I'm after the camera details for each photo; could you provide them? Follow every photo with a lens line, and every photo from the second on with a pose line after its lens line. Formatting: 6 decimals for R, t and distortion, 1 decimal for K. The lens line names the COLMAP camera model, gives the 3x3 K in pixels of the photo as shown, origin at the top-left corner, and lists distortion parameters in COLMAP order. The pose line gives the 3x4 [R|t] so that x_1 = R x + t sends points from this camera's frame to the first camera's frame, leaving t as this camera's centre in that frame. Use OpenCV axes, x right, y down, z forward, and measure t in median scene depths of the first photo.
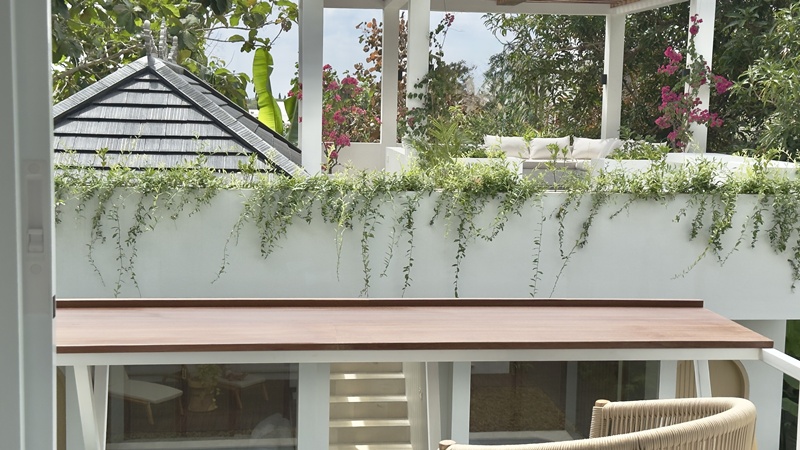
lens RADIAL K [[1108.3, 0, 400.0], [0, 1108.3, 225.0], [0, 0, 1]] dist [0.297489, 0.048253]
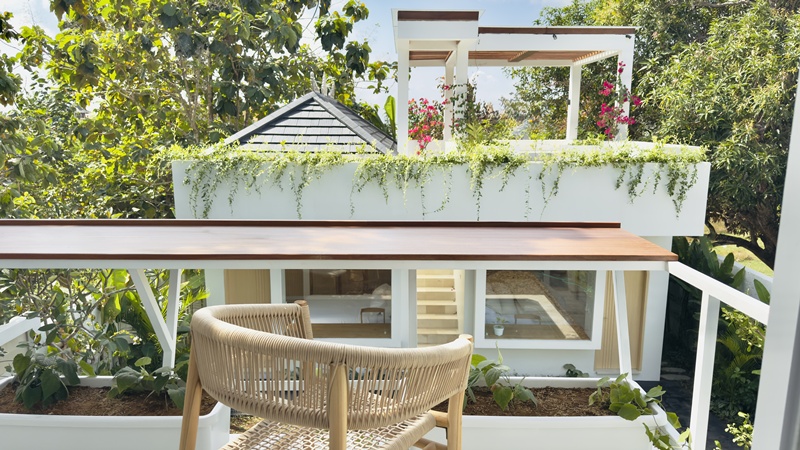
lens RADIAL K [[543.9, 0, 384.5], [0, 543.9, 223.6], [0, 0, 1]] dist [0.039839, -0.002454]
pose [[0.988898, 0.007726, -0.148393, 0.025504], [0.002686, 0.997555, 0.069836, 0.003698], [0.148569, -0.069459, 0.986460, 0.095113]]
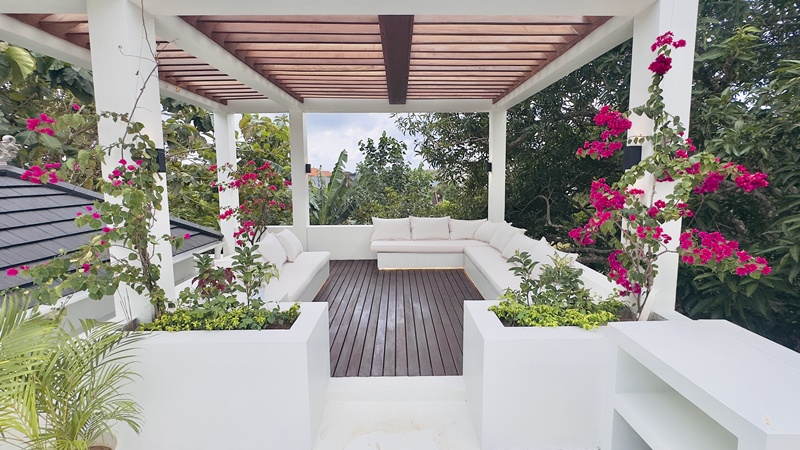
lens RADIAL K [[319.5, 0, 400.0], [0, 319.5, 225.0], [0, 0, 1]] dist [-0.000713, -0.000029]
pose [[0.994162, -0.021094, -0.105819, 0.152184], [0.025846, 0.998708, 0.043744, -0.106864], [0.104760, -0.046223, 0.993423, 0.817307]]
